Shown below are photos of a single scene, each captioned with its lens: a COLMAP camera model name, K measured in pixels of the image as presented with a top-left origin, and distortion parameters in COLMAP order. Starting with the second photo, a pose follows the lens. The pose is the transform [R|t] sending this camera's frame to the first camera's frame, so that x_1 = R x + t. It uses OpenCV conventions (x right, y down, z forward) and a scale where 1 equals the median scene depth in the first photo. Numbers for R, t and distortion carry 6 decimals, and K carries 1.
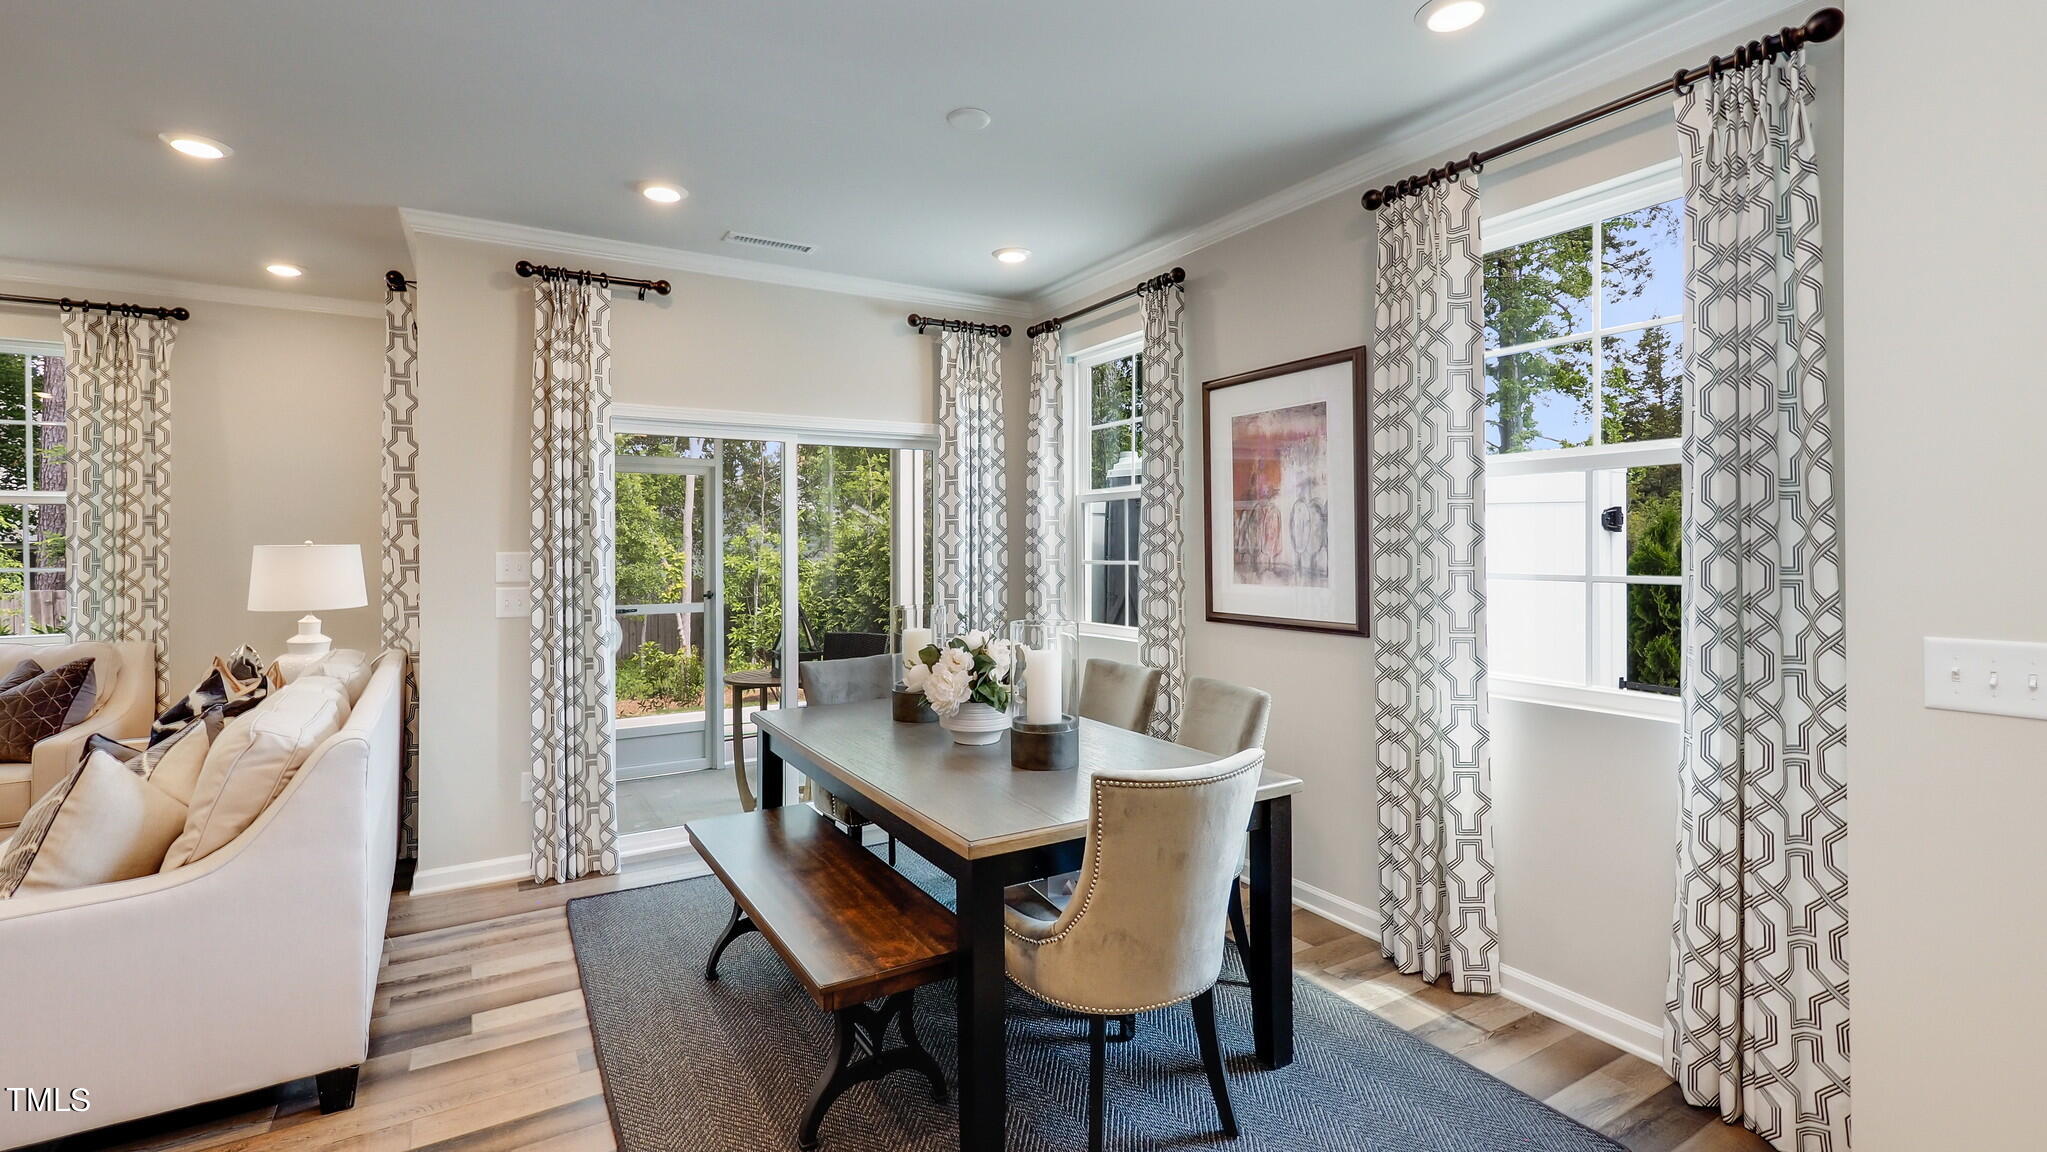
lens RADIAL K [[891.3, 0, 1029.7], [0, 891.3, 546.0], [0, 0, 1]] dist [0.000135, 0.000159]
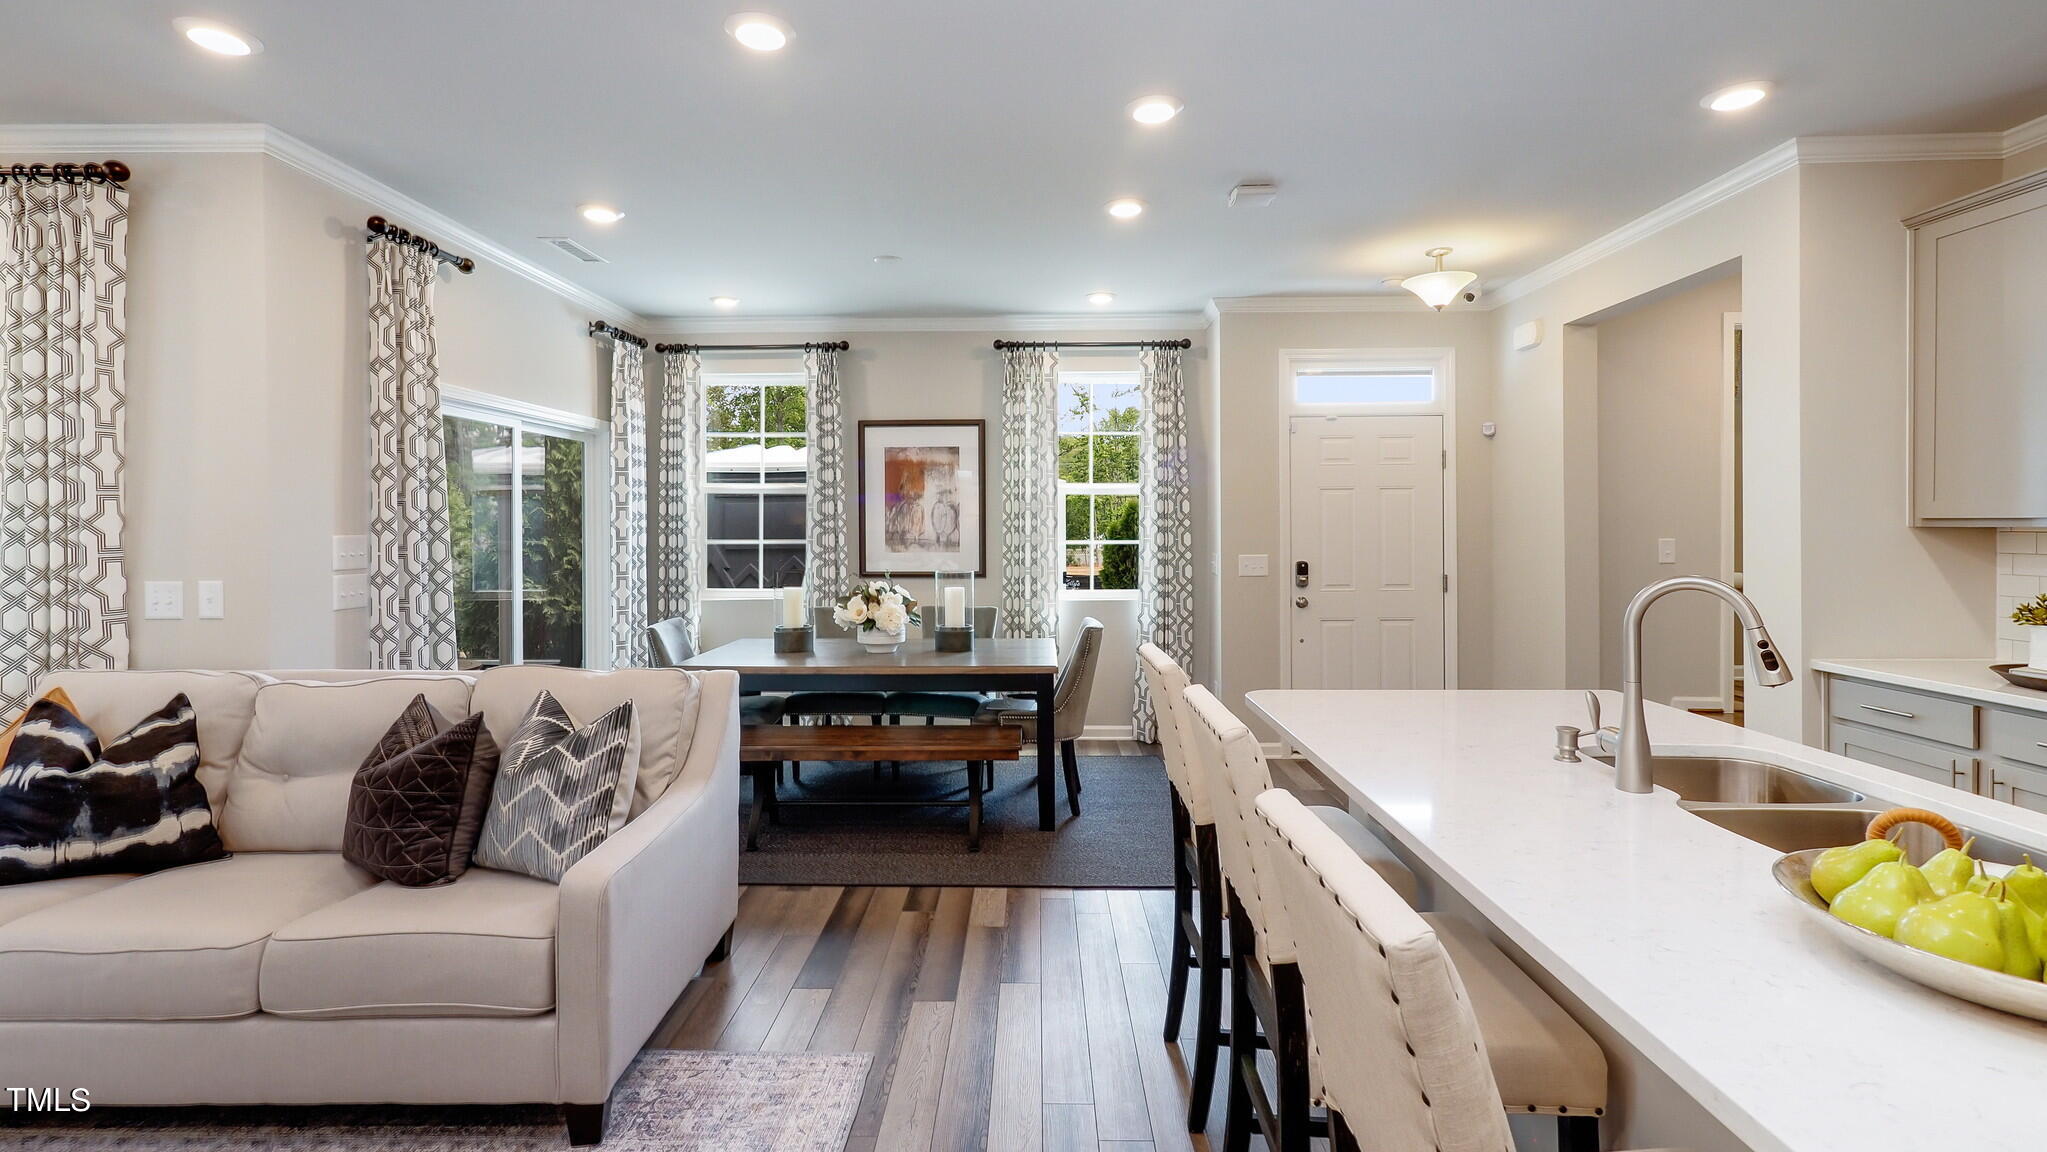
lens RADIAL K [[858.0, 0, 1022.6], [0, 858.0, 544.8], [0, 0, 1]] dist [-0.070482, -0.000068]
pose [[0.535053, -0.010977, 0.844747, -0.926004], [0.003186, 0.999935, 0.010976, 0.012352], [-0.844813, -0.003181, 0.535053, -0.007773]]
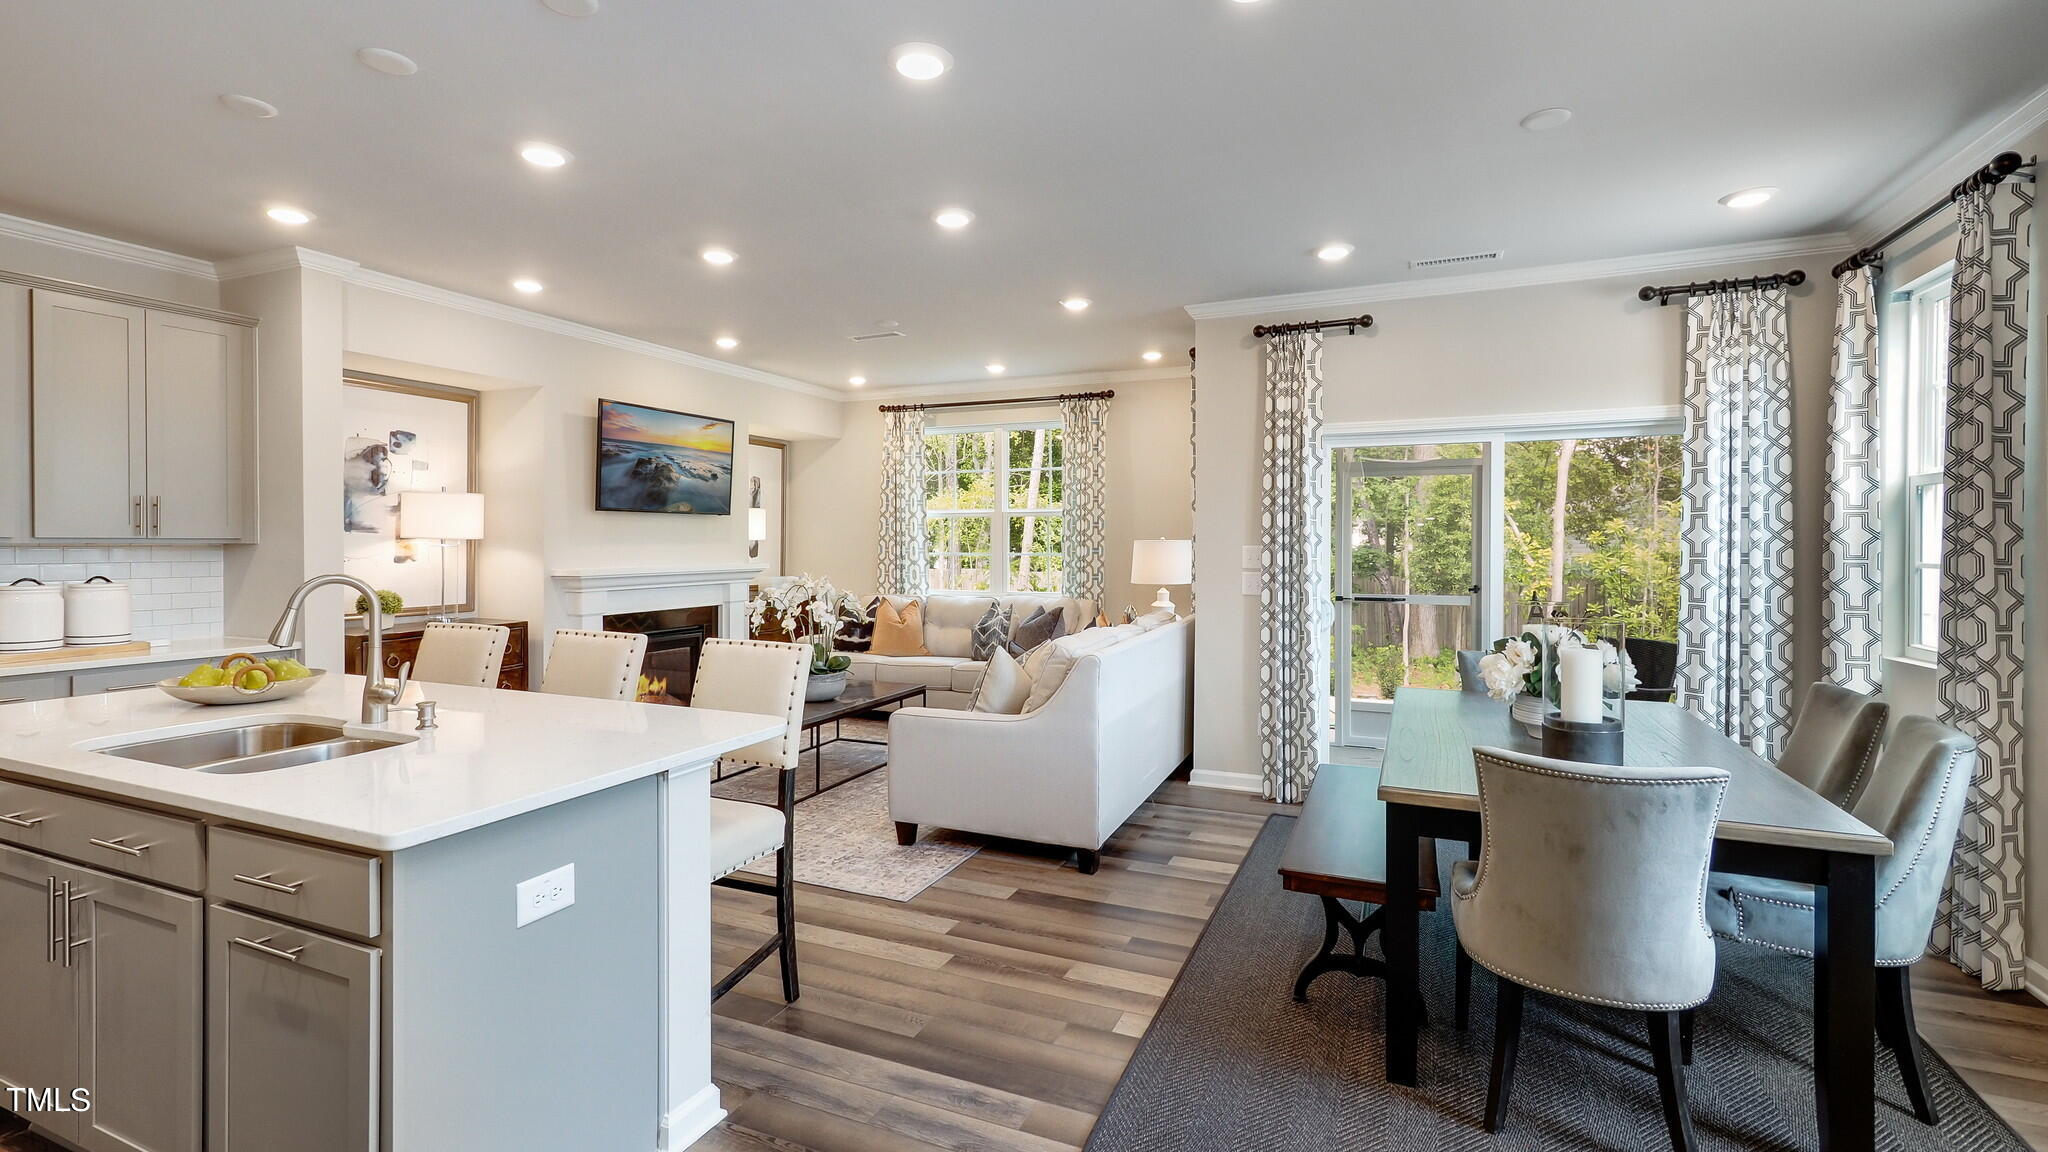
lens RADIAL K [[888.7, 0, 1023.7], [0, 888.7, 546.9], [0, 0, 1]] dist [-0.020652, 0.000108]
pose [[0.578573, 0.007832, -0.815593, 0.292155], [-0.003753, 0.999969, 0.006940, 0.000483], [0.815622, -0.000954, 0.578584, -0.040673]]
